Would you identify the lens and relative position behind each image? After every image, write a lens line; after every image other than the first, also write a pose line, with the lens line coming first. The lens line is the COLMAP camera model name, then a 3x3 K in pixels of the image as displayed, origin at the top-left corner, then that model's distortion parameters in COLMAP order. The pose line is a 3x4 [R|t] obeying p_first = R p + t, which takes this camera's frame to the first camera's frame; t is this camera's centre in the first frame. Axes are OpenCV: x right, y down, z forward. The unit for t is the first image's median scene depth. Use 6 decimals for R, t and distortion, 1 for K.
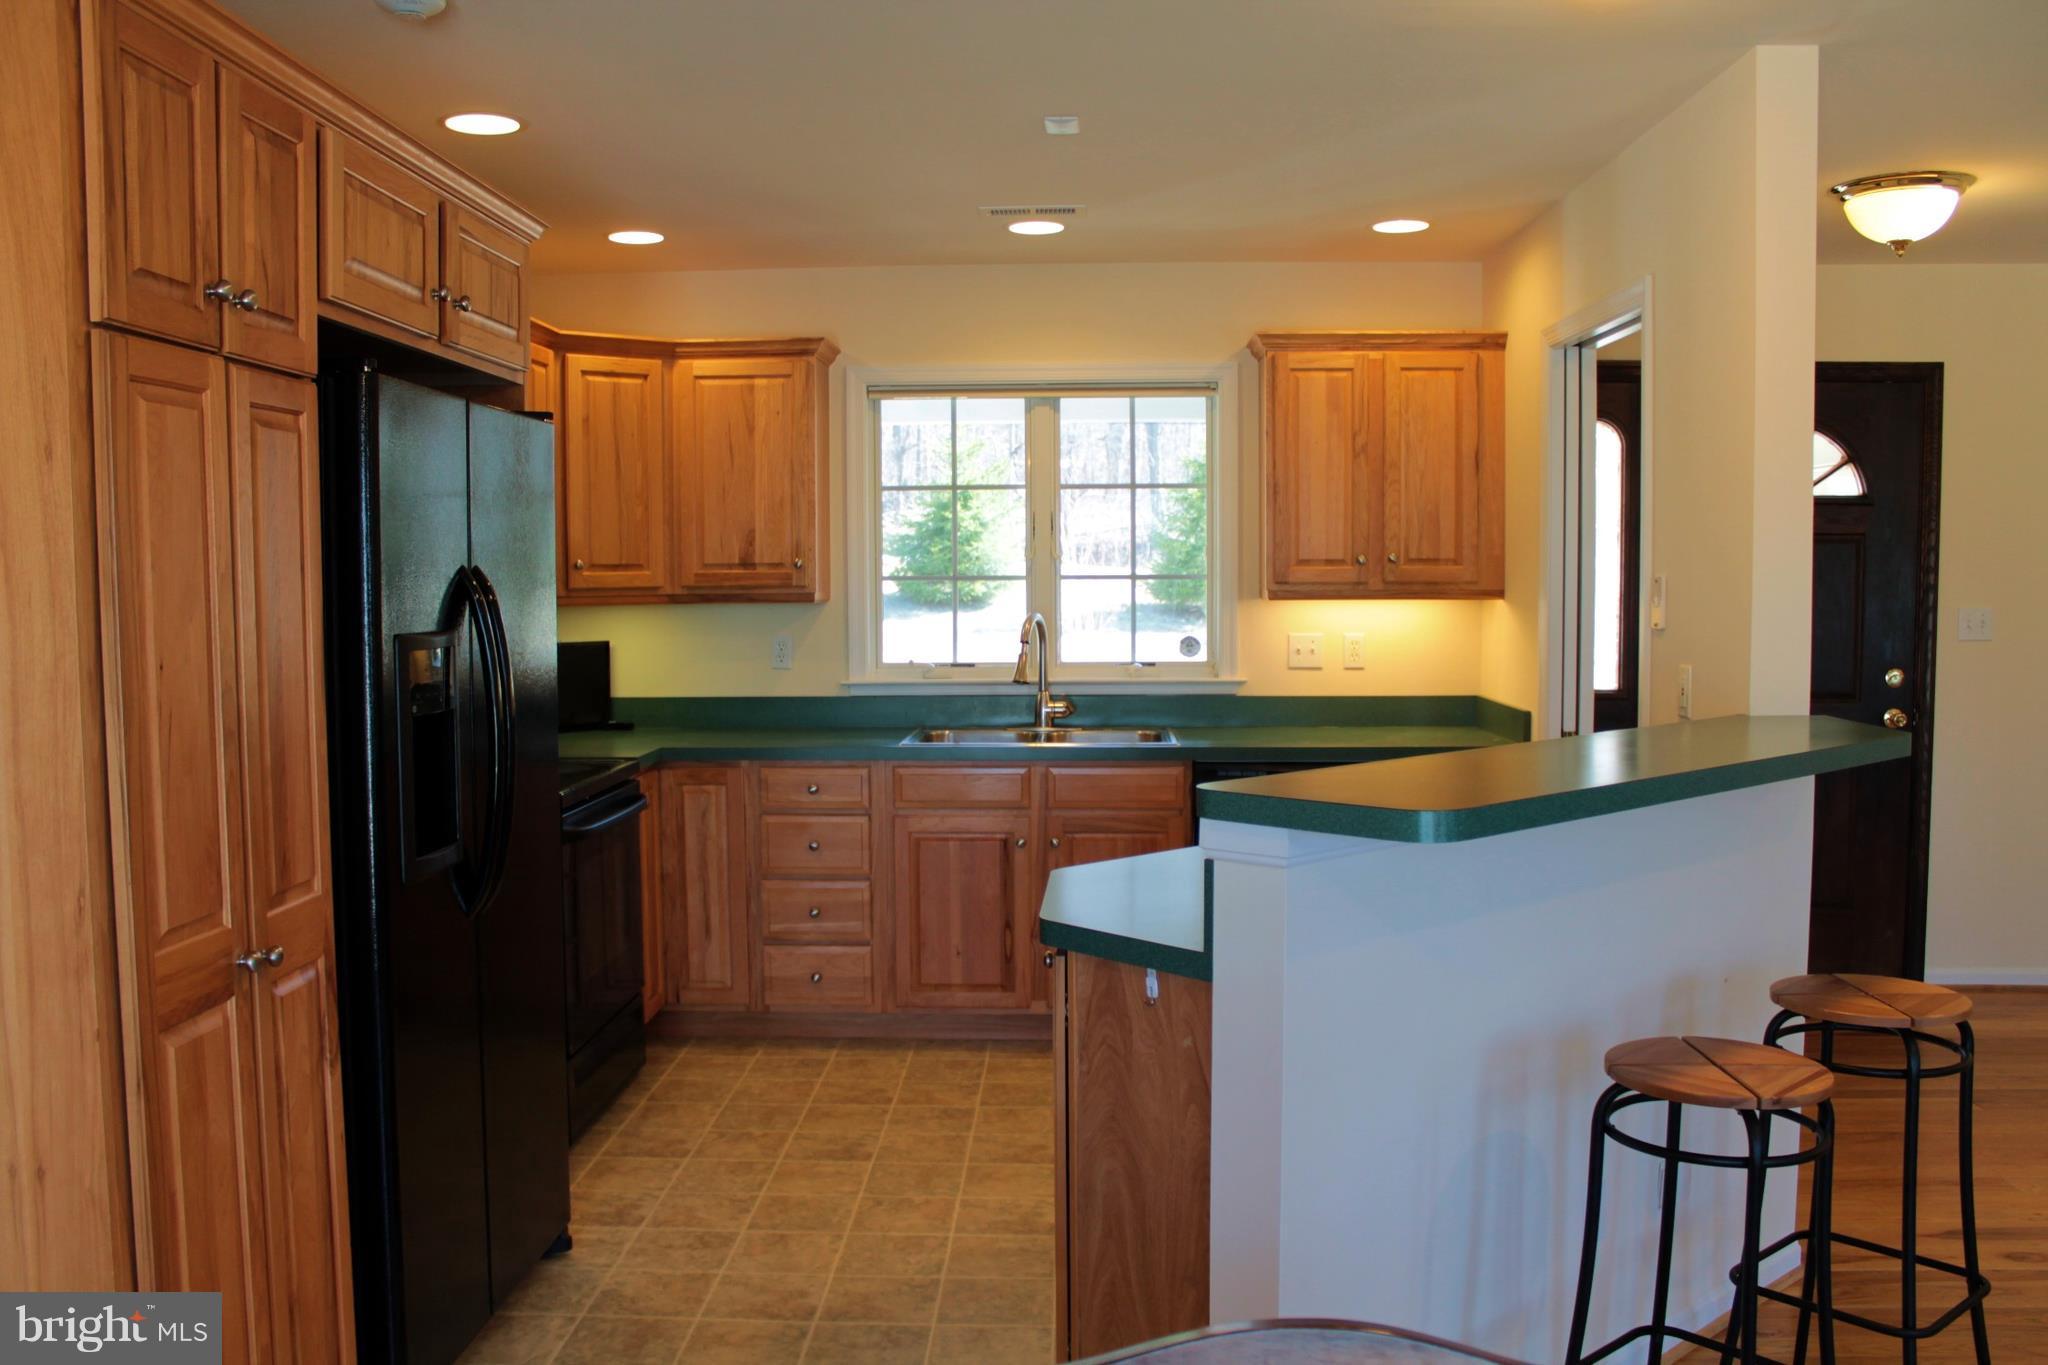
lens RADIAL K [[1719.8, 0, 1015.8], [0, 1719.8, 678.1], [0, 0, 1]] dist [-0.108634, 0.028545]
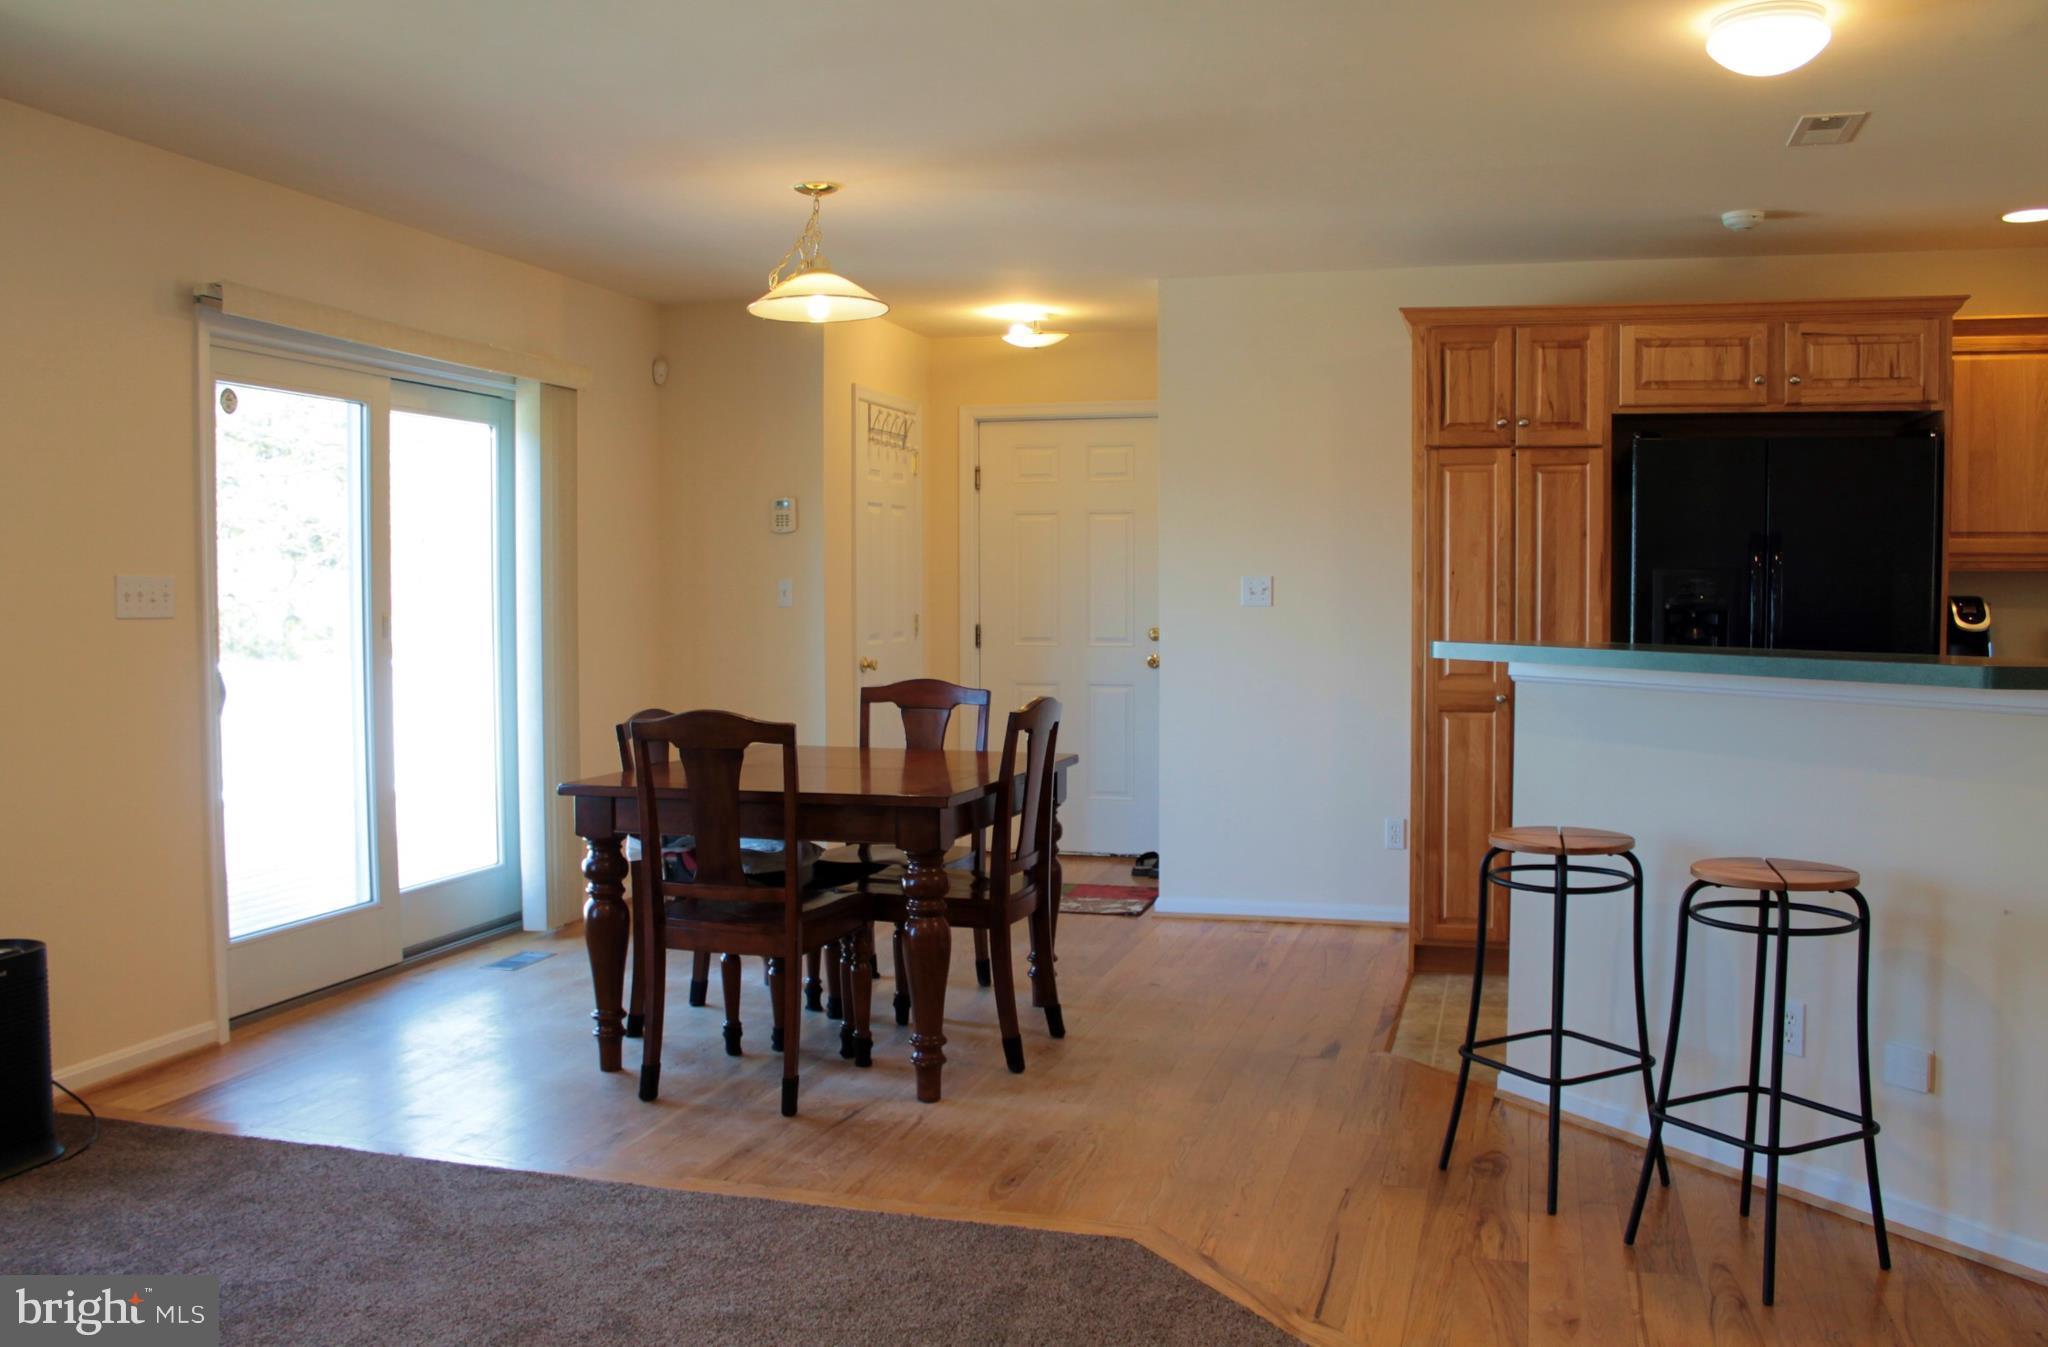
lens RADIAL K [[1762.7, 0, 1019.8], [0, 1762.7, 666.8], [0, 0, 1]] dist [-0.145143, 0.120277]
pose [[-0.229992, 0.052442, -0.971779, 0.916700], [-0.057405, 0.996077, 0.067340, -0.002199], [0.971498, 0.071272, -0.226079, 0.382421]]
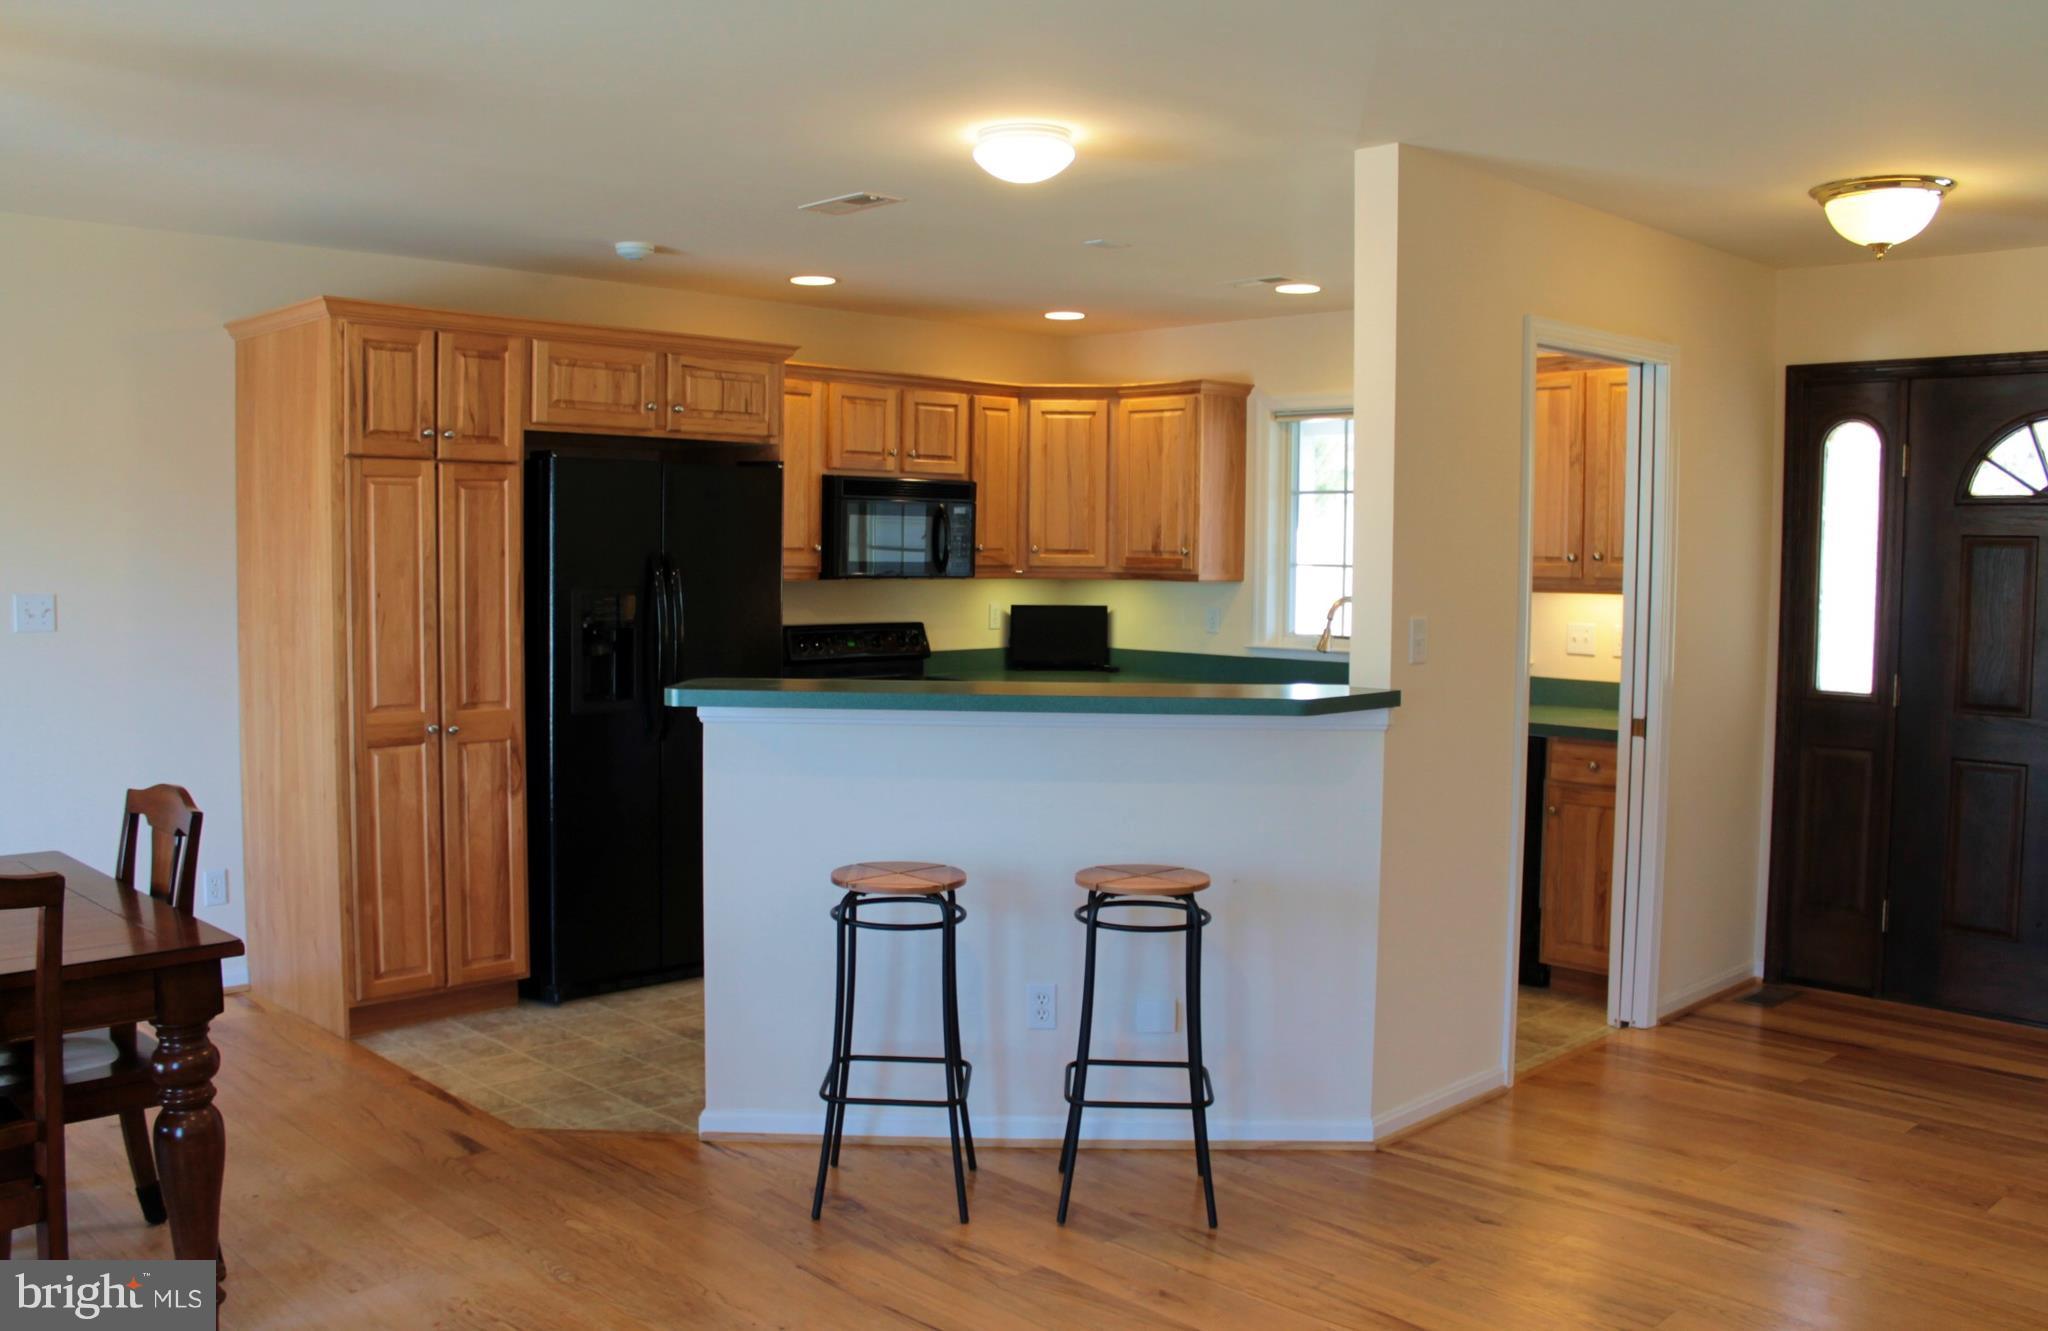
lens RADIAL K [[1754.6, 0, 1002.9], [0, 1754.6, 648.6], [0, 0, 1]] dist [-0.131413, 0.071999]
pose [[0.726930, 0.053832, -0.684598, 0.723334], [-0.055920, 0.998252, 0.019118, -0.010836], [0.684431, 0.024386, 0.728670, -0.073765]]
